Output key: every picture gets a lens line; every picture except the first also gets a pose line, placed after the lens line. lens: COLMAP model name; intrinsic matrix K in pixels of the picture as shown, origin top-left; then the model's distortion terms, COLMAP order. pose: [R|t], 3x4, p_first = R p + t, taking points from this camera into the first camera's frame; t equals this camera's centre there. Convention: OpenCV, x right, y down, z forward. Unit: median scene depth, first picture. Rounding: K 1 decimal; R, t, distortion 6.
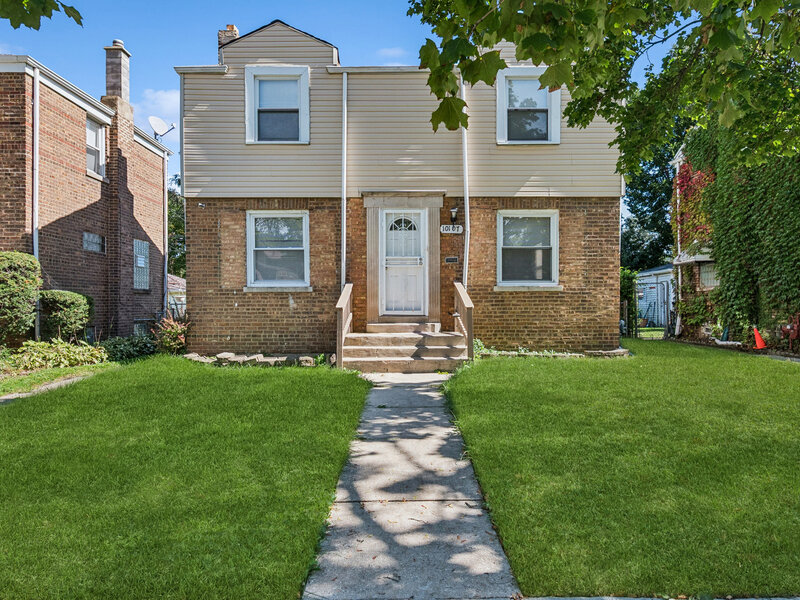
lens RADIAL K [[585.2, 0, 400.0], [0, 585.2, 300.0], [0, 0, 1]] dist [0.005951, 0.009280]
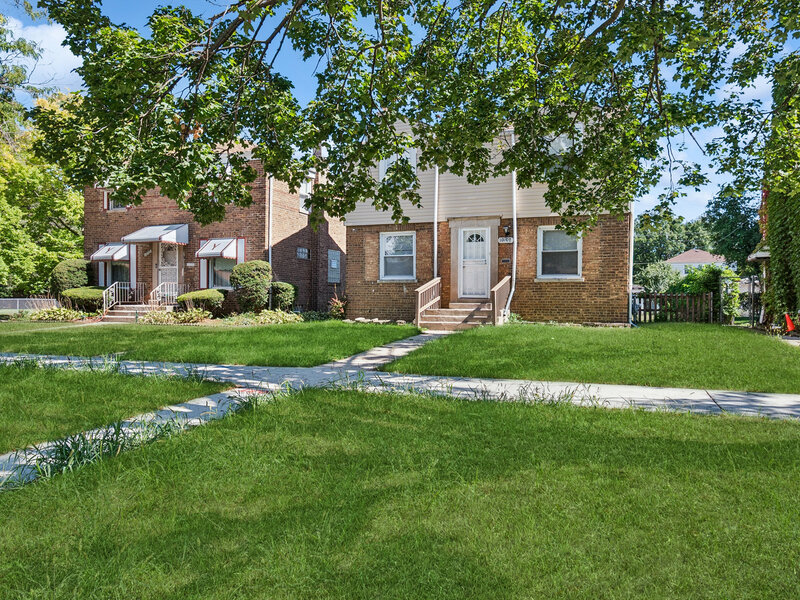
lens RADIAL K [[585.2, 0, 400.0], [0, 585.2, 300.0], [0, 0, 1]] dist [0.005951, 0.009280]
pose [[0.928167, 0.009096, -0.372054, 0.393465], [-0.008548, 0.999959, 0.003122, 0.028357], [0.372067, 0.000283, 0.928206, -0.479326]]
